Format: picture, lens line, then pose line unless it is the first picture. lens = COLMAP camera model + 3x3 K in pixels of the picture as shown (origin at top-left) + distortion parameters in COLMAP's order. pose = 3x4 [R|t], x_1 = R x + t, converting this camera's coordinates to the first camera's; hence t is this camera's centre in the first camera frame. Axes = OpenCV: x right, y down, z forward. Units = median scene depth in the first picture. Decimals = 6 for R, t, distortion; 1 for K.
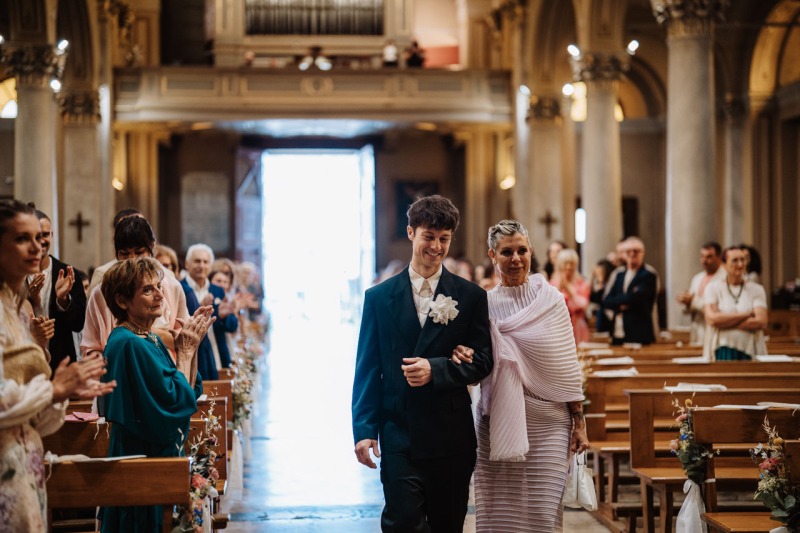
lens RADIAL K [[1123.9, 0, 400.0], [0, 1123.9, 266.5], [0, 0, 1]] dist [-0.158729, 1.090375]
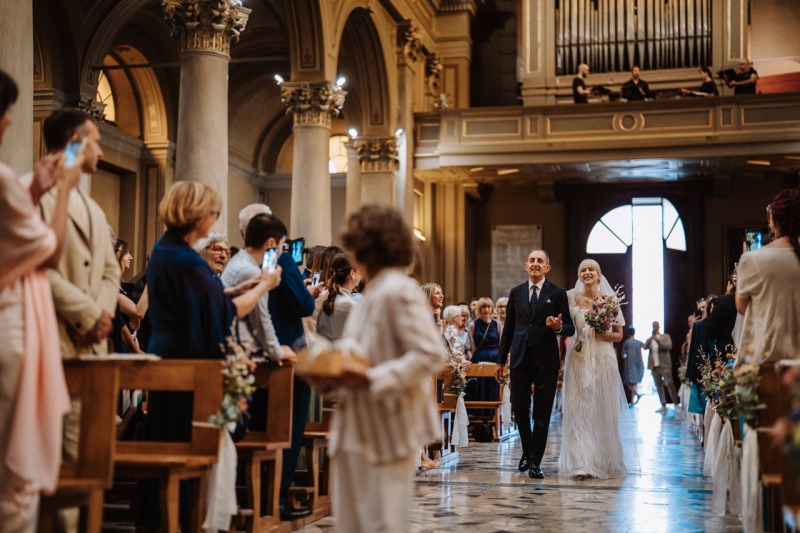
lens RADIAL K [[1123.9, 0, 400.0], [0, 1123.9, 266.5], [0, 0, 1]] dist [-0.158729, 1.090375]
pose [[0.942842, -0.015022, -0.332900, 0.051526], [-0.010688, 0.997106, -0.075264, 0.025846], [0.333068, 0.074520, 0.939954, 0.099010]]
